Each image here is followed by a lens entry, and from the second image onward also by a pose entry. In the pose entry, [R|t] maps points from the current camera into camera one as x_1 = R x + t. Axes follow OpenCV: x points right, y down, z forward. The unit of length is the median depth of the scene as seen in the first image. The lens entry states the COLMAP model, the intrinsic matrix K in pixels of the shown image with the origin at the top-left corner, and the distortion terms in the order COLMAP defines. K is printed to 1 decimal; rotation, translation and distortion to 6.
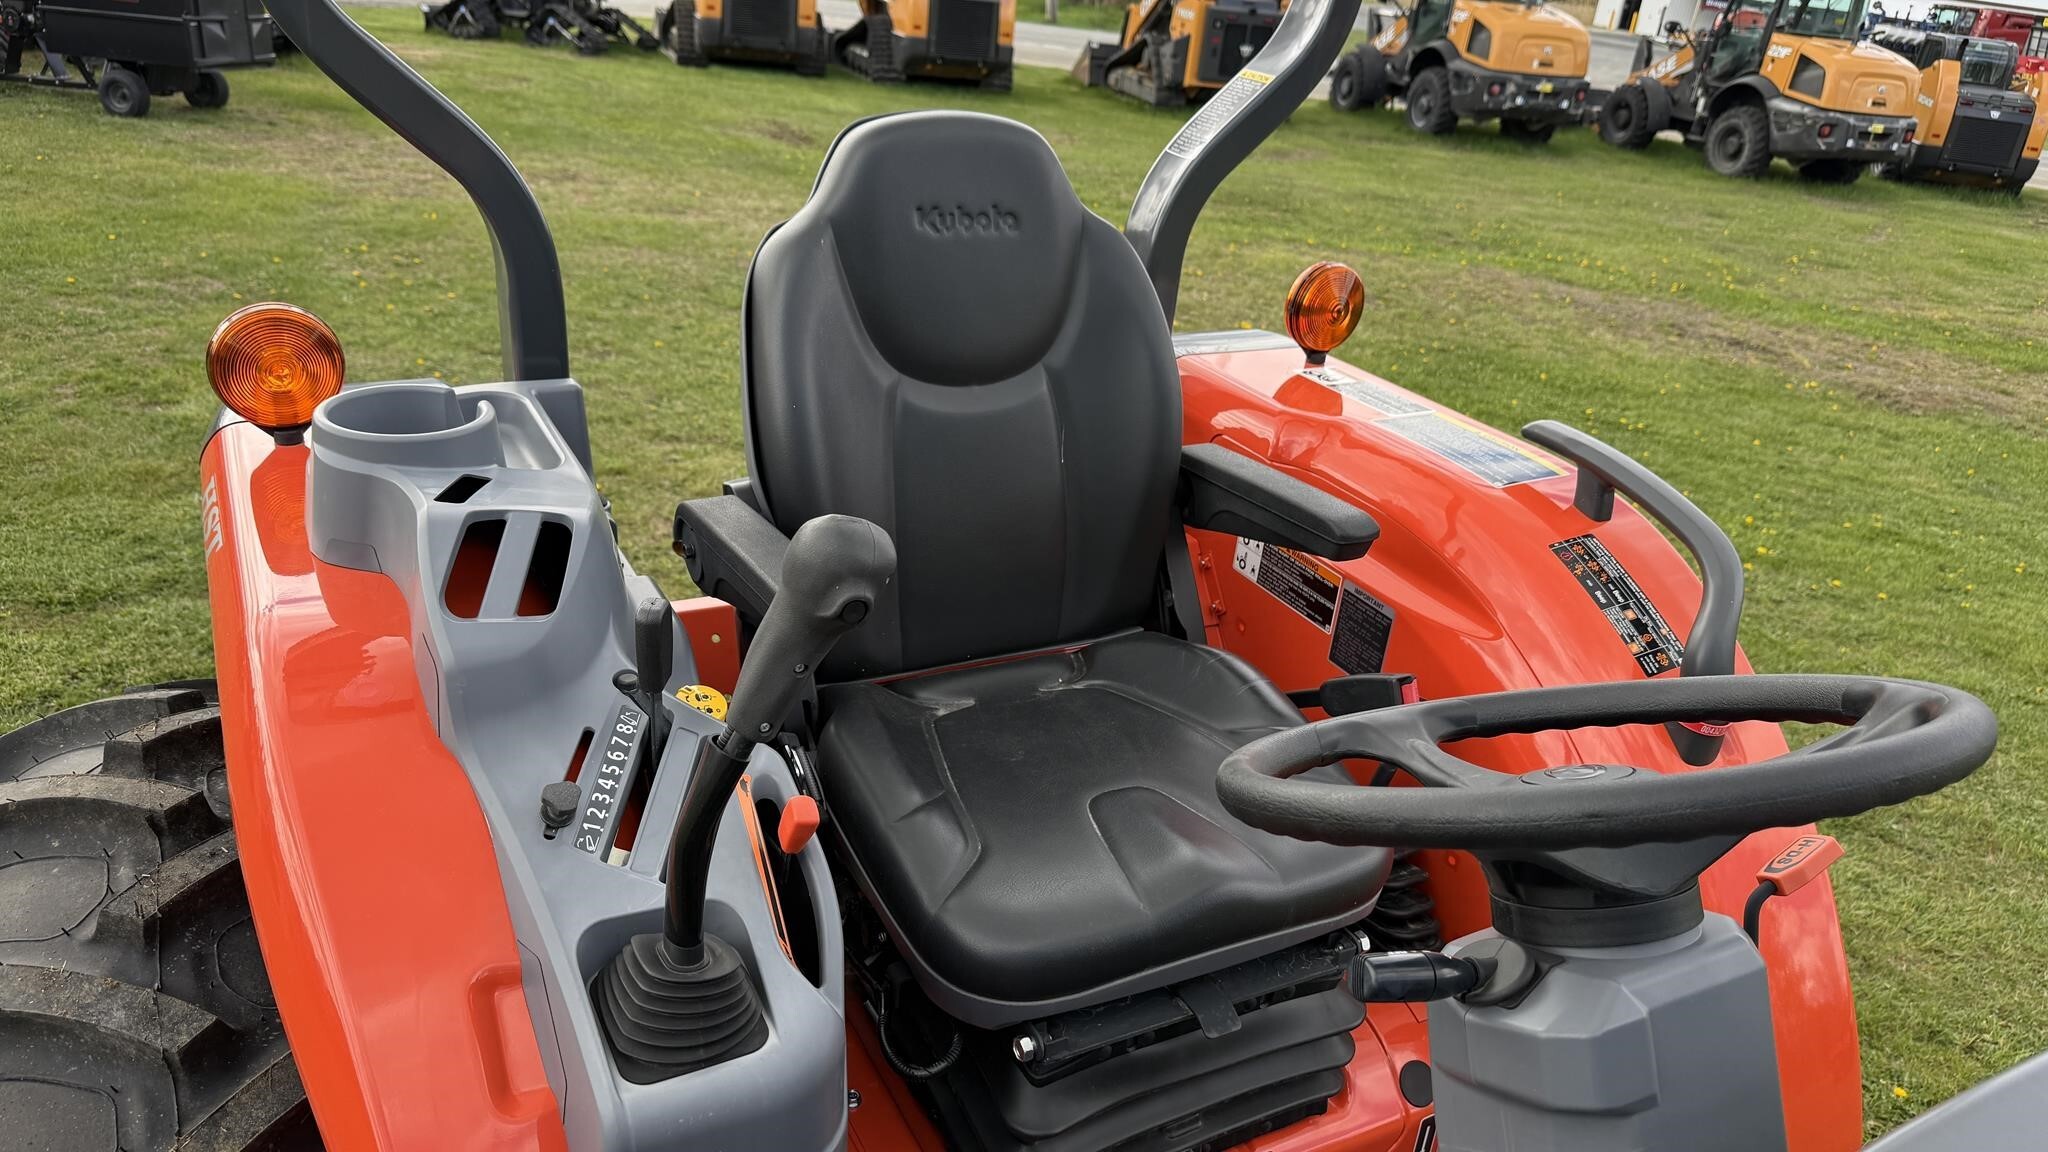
lens RADIAL K [[1389.5, 0, 966.8], [0, 1389.5, 577.7], [0, 0, 1]] dist [0.052832, -0.070907]
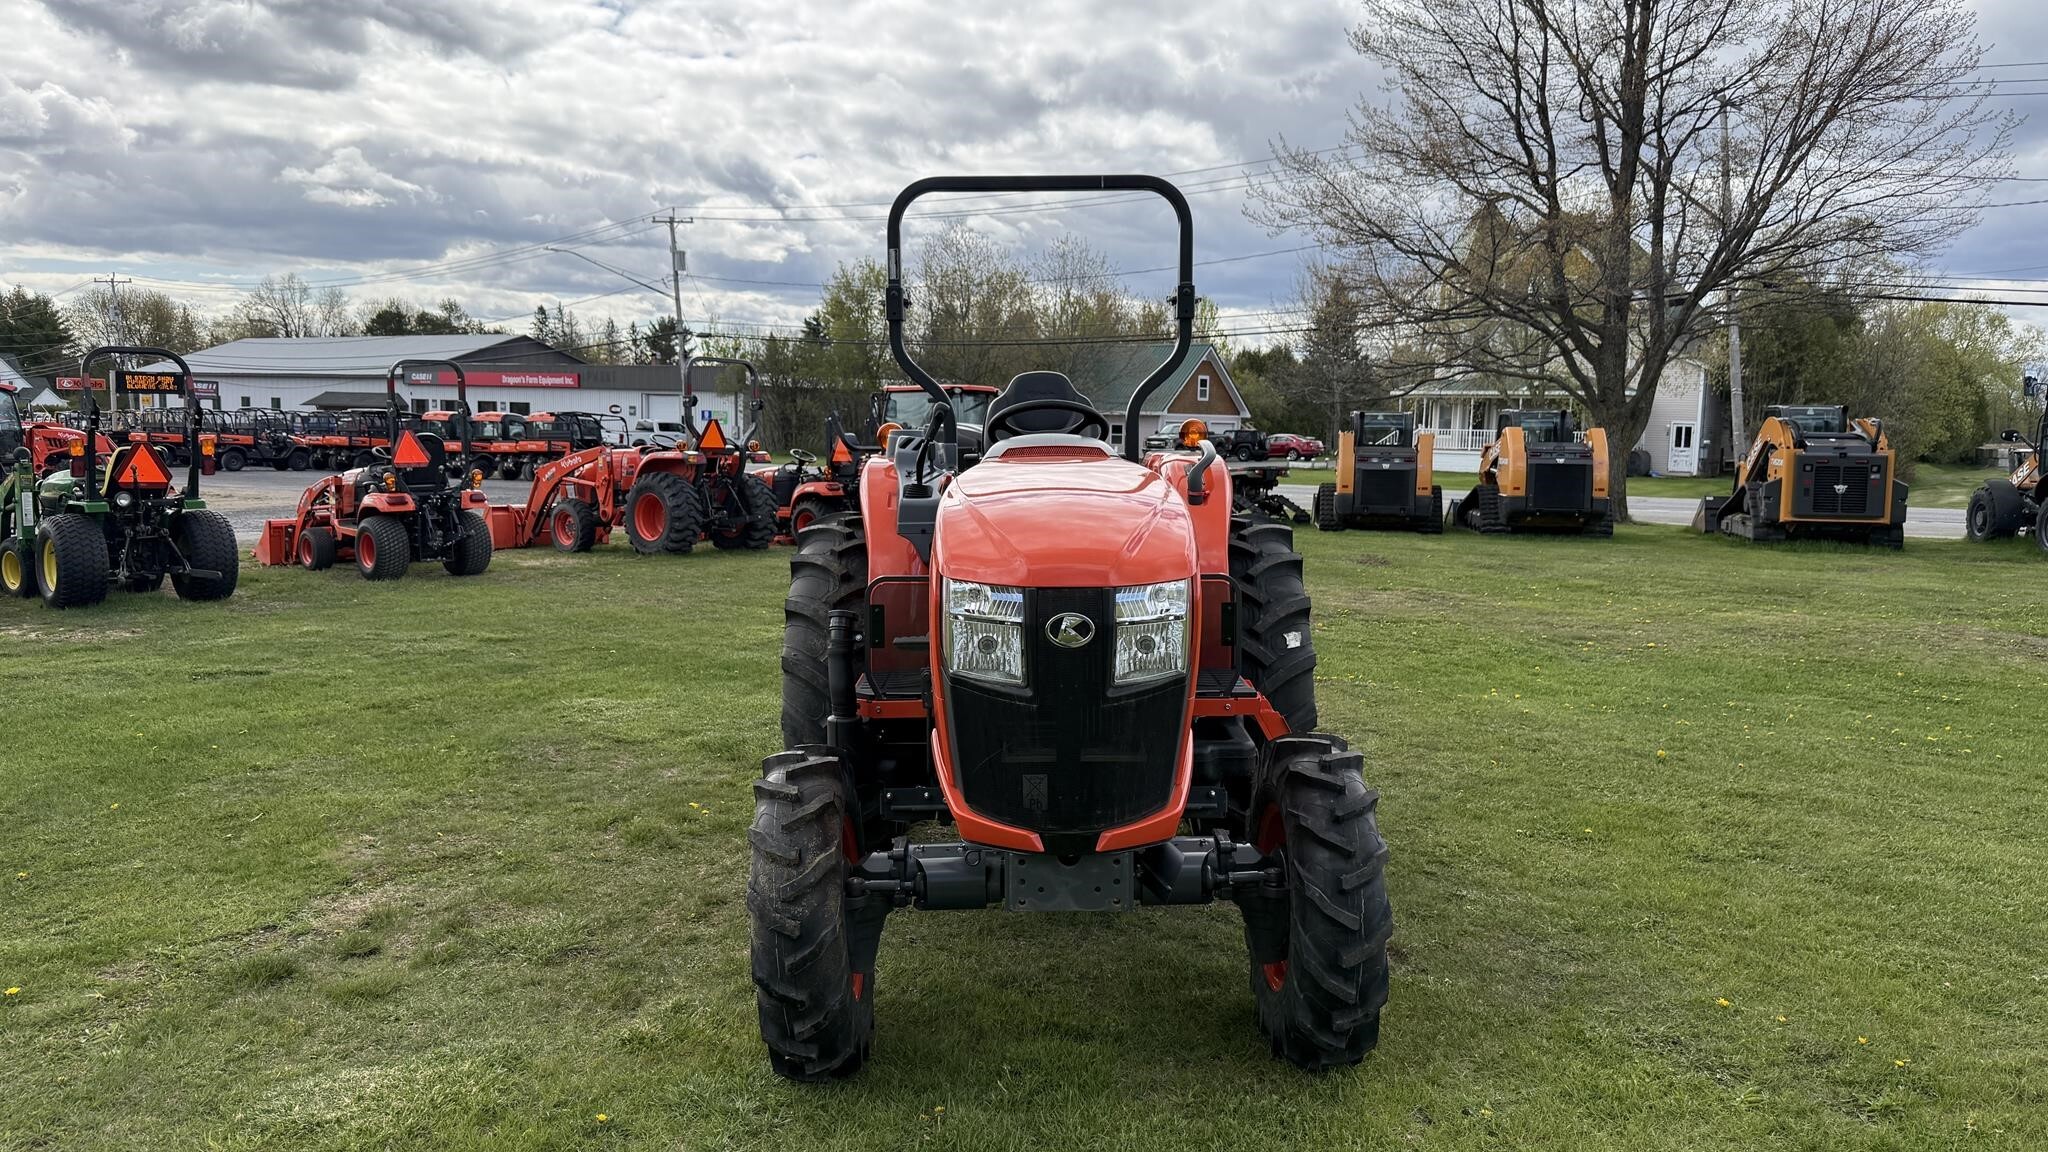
lens RADIAL K [[1477.7, 0, 1003.7], [0, 1477.7, 582.6], [0, 0, 1]] dist [-0.009915, 0.000768]
pose [[0.881774, -0.043188, -0.469691, 0.161929], [-0.125179, 0.938663, -0.321313, 0.137363], [0.454758, 0.342121, 0.822282, -0.202170]]
